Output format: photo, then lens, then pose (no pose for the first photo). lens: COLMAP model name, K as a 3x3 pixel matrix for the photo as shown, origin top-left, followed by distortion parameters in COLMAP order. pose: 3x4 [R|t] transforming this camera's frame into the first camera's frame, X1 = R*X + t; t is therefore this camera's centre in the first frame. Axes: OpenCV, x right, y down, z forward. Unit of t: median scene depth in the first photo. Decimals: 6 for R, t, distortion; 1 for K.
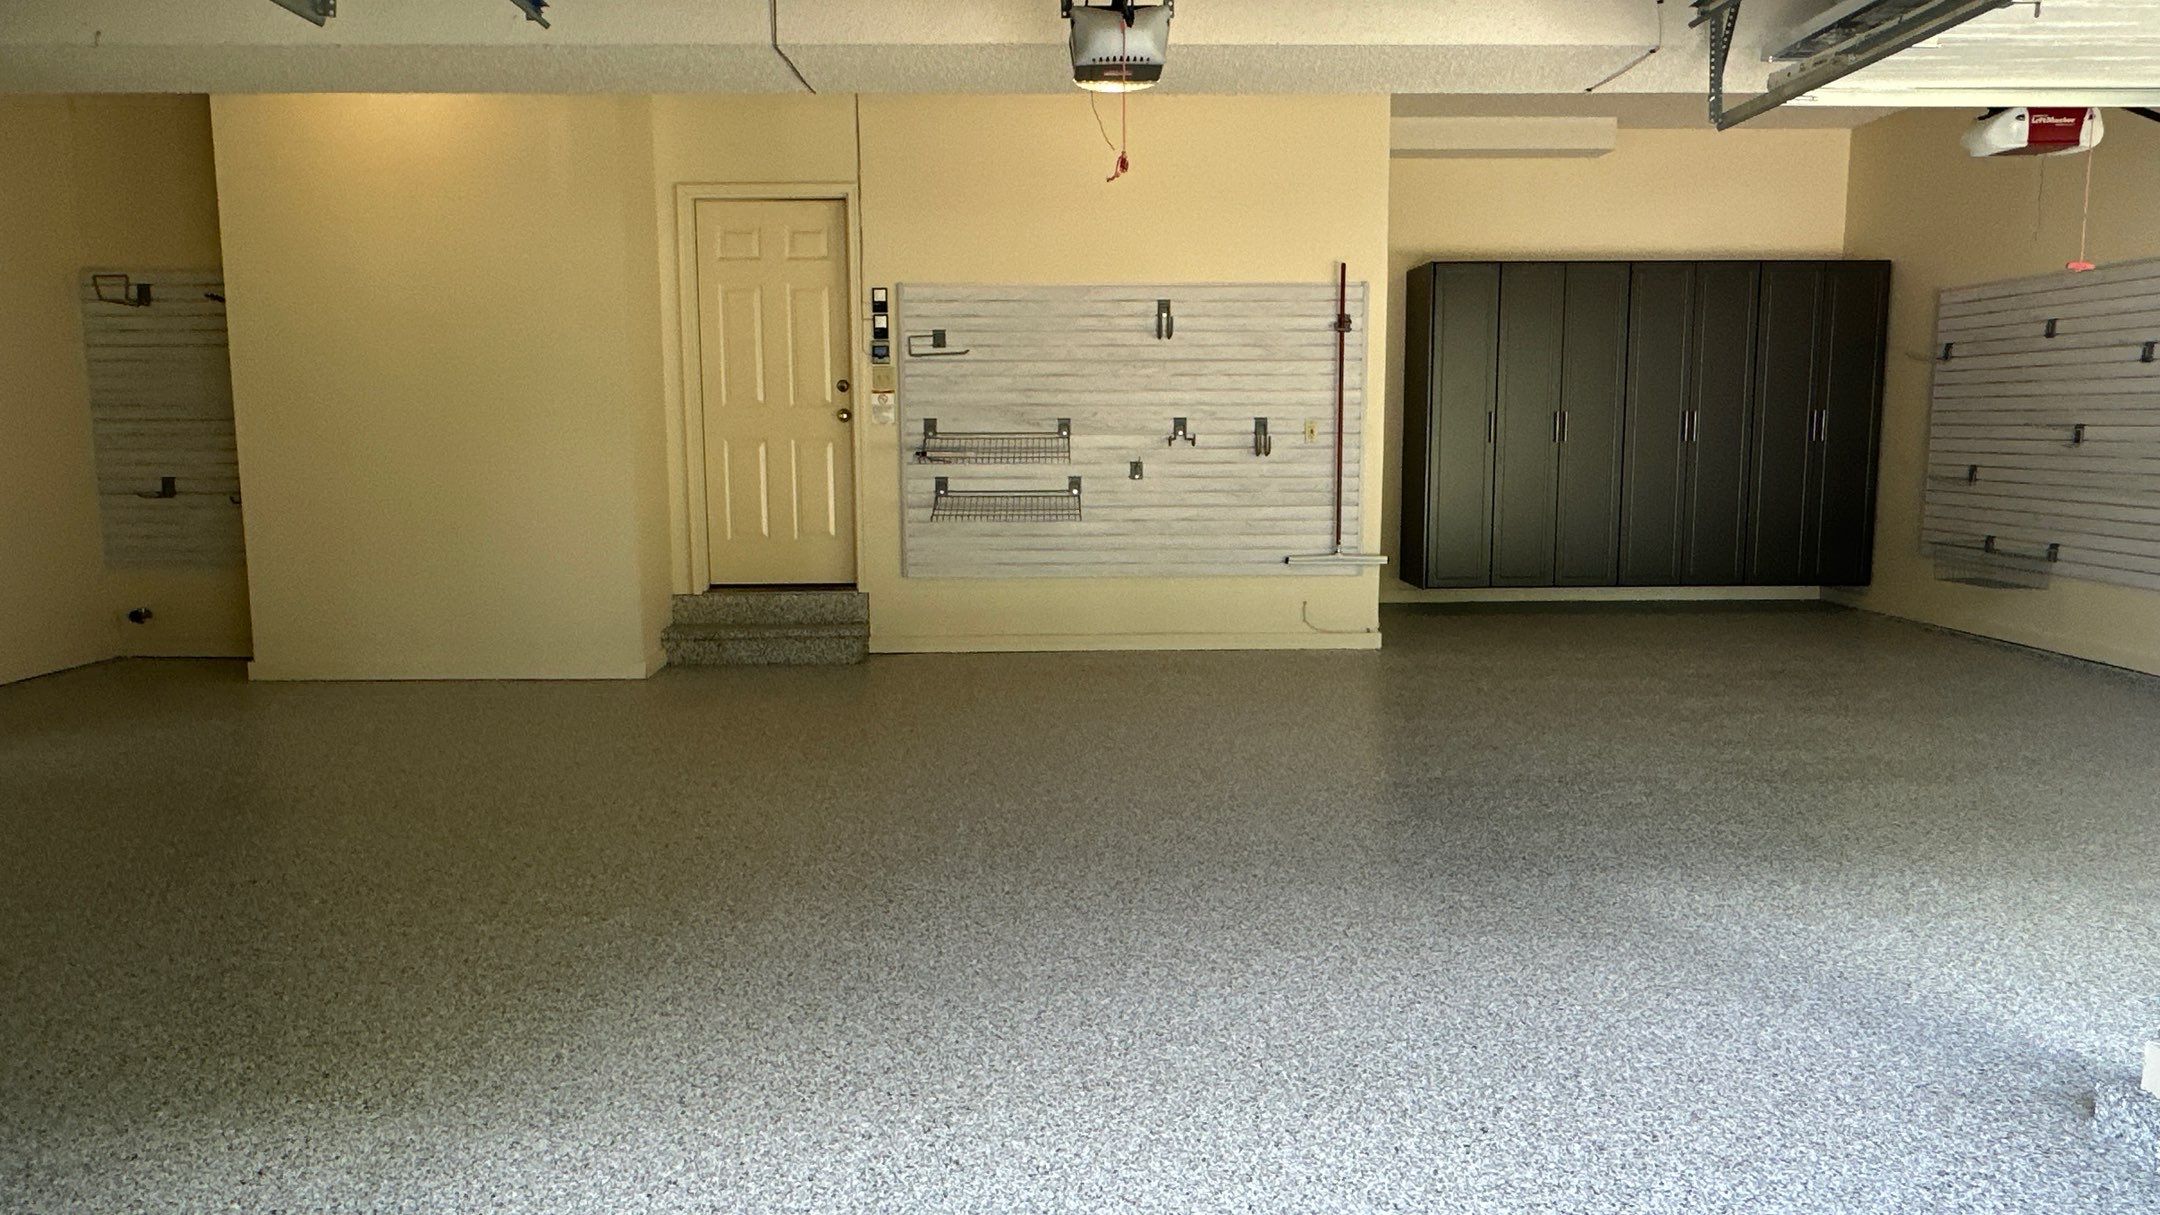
lens RADIAL K [[1436.9, 0, 1087.9], [0, 1436.9, 608.5], [0, 0, 1]] dist [-0.004682, 0.000736]
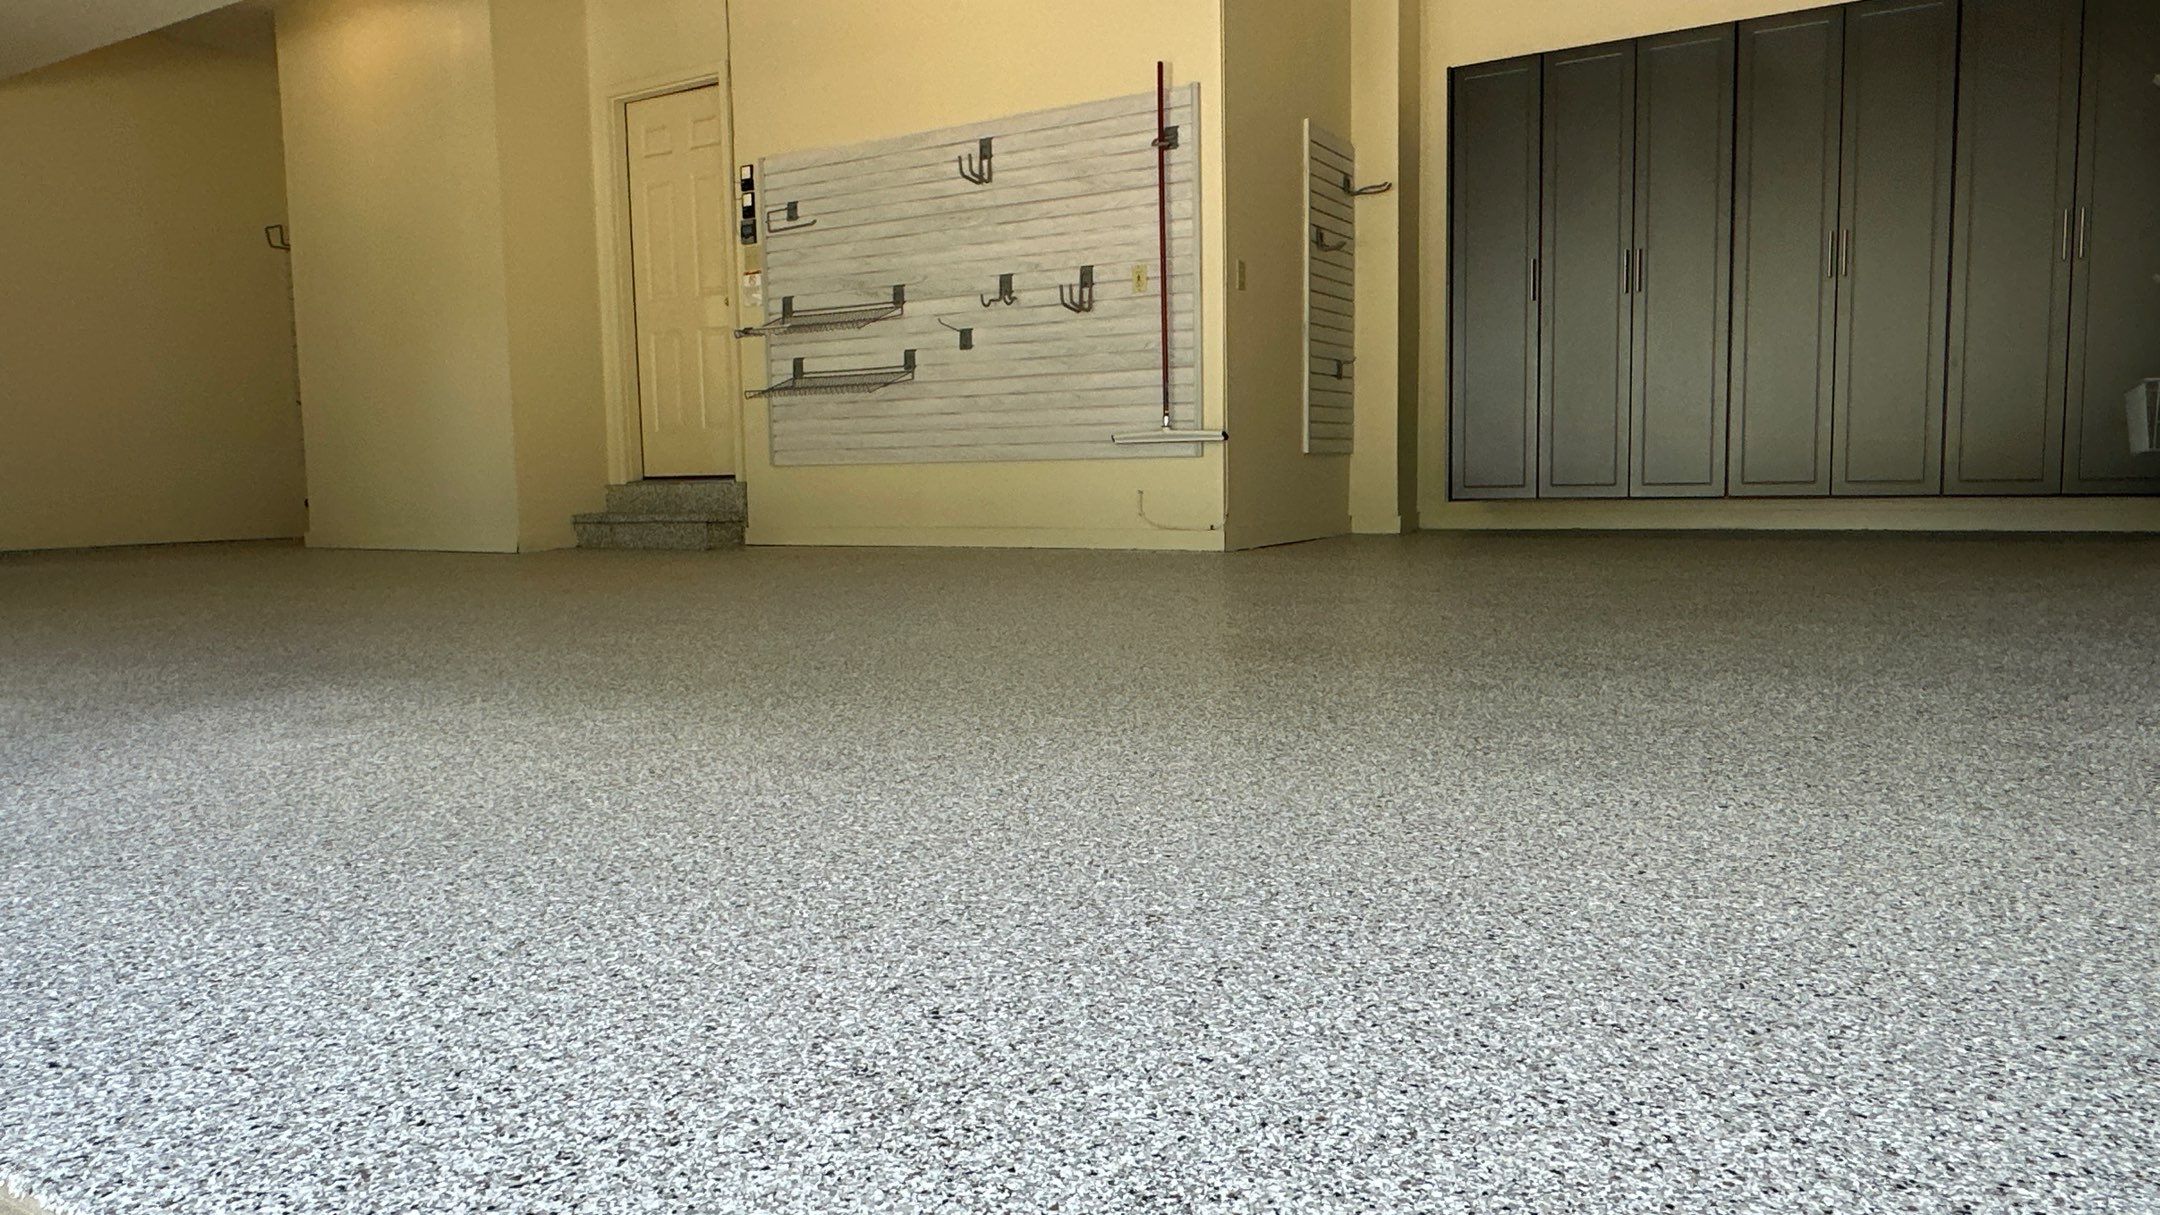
lens RADIAL K [[1436.9, 0, 1086.4], [0, 1436.9, 610.8], [0, 0, 1]] dist [-0.004682, 0.000736]
pose [[0.845484, 0.040765, -0.532443, 0.573710], [-0.053857, 0.998507, -0.009073, 0.074055], [0.531279, 0.036347, 0.846417, 0.306908]]
